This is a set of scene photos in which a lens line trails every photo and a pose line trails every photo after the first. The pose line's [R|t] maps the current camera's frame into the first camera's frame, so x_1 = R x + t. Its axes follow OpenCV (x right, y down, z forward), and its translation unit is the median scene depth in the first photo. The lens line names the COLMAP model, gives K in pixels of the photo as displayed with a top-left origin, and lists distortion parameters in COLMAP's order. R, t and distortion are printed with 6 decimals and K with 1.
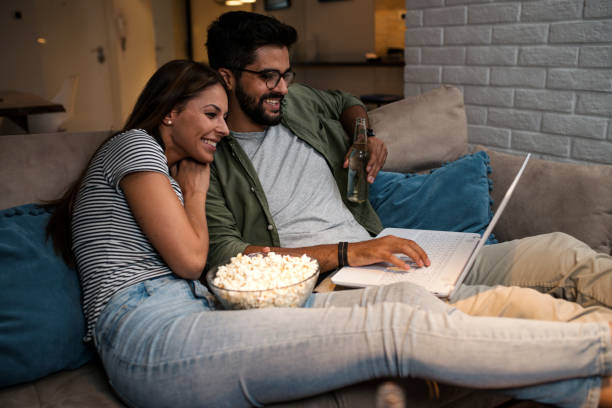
lens RADIAL K [[622.8, 0, 297.9], [0, 622.8, 175.1], [0, 0, 1]] dist [-0.004754, -0.000951]
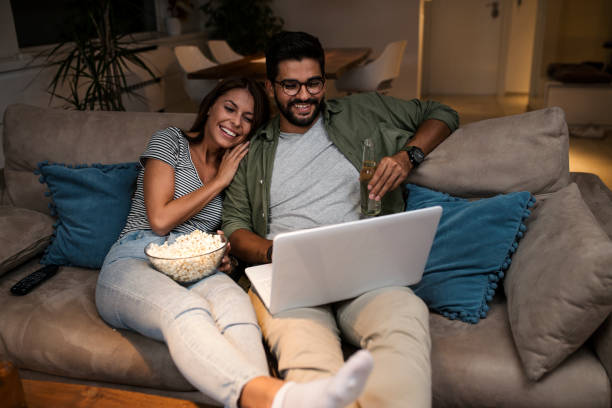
lens RADIAL K [[605.6, 0, 305.5], [0, 605.6, 202.5], [0, 0, 1]] dist [0.008316, 0.000555]
pose [[0.702201, 0.238957, -0.670682, 0.710771], [-0.134024, 0.969520, 0.205108, -0.171244], [0.699251, -0.054140, 0.712823, 0.188913]]
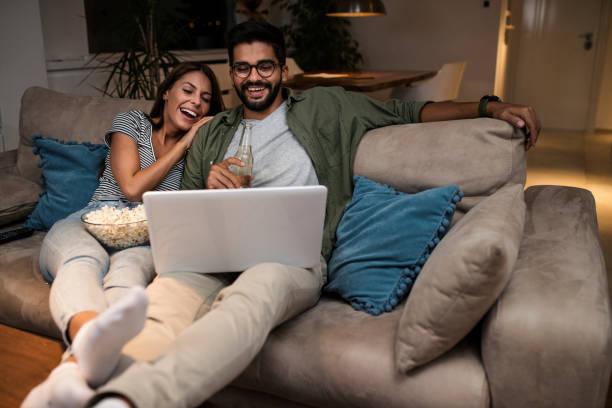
lens RADIAL K [[600.5, 0, 305.1], [0, 600.5, 221.9], [0, 0, 1]] dist [-0.008597, 0.002348]
pose [[0.536014, 0.275815, -0.797882, 0.907827], [-0.184574, 0.960546, 0.208049, -0.130292], [0.823785, 0.035751, 0.565774, 0.428612]]
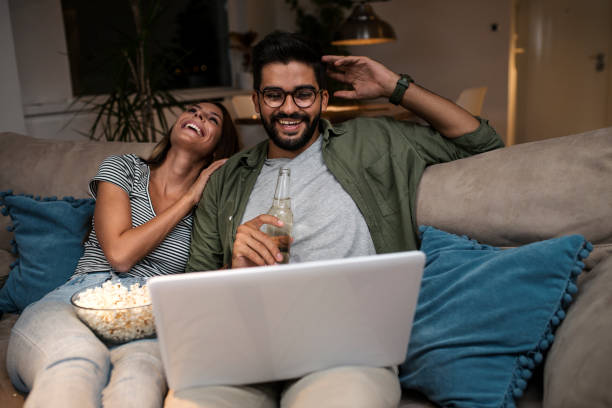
lens RADIAL K [[602.4, 0, 309.0], [0, 602.4, 205.7], [0, 0, 1]] dist [-0.014662, -0.009502]
pose [[0.564114, 0.176809, -0.806544, 0.660073], [-0.138615, 0.983220, 0.118590, -0.106862], [0.813979, 0.044901, 0.579157, 0.500851]]
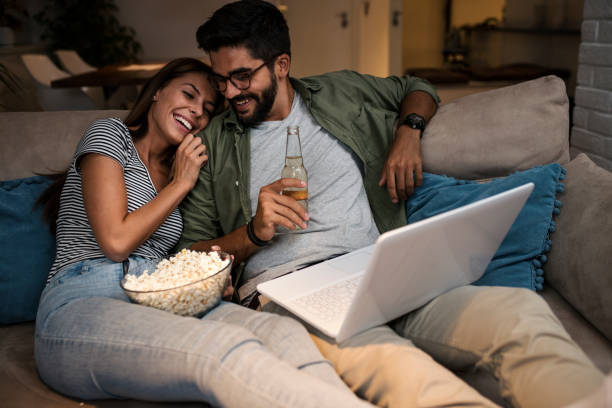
lens RADIAL K [[605.8, 0, 305.8], [0, 605.8, 190.6], [0, 0, 1]] dist [-0.005503, 0.009454]
pose [[0.884692, 0.127664, -0.448355, 0.396260], [-0.086160, 0.989980, 0.111875, -0.068412], [0.458145, -0.060344, 0.886827, 0.189484]]
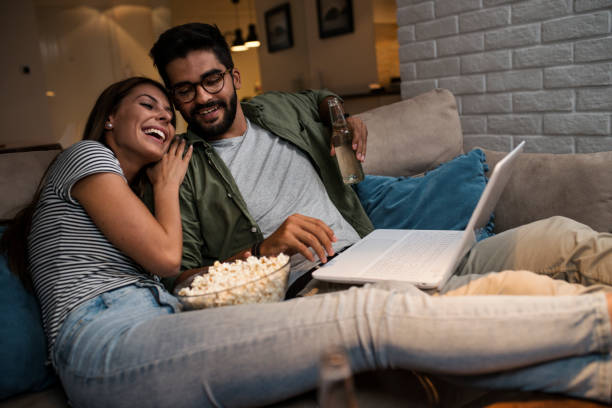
lens RADIAL K [[618.8, 0, 305.9], [0, 618.8, 172.5], [0, 0, 1]] dist [0.007770, 0.009993]
pose [[0.997855, -0.061535, -0.022338, 0.058474], [0.059401, 0.994513, -0.086119, 0.069333], [0.027514, 0.084607, 0.996034, 0.055509]]
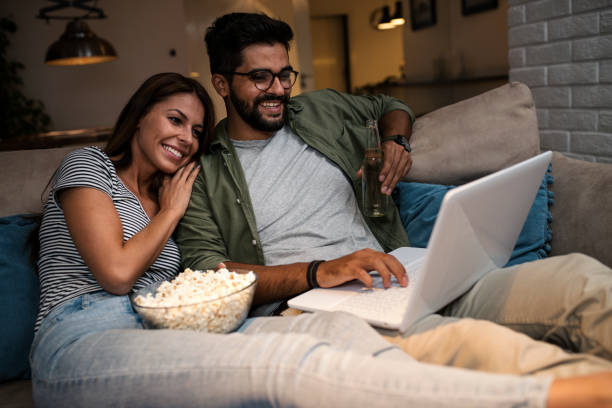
lens RADIAL K [[605.8, 0, 305.8], [0, 605.8, 190.6], [0, 0, 1]] dist [-0.005503, 0.009454]
pose [[0.953078, -0.007414, -0.302635, 0.262053], [0.001318, 0.999792, -0.020342, 0.023388], [0.302723, 0.018988, 0.952889, 0.158665]]
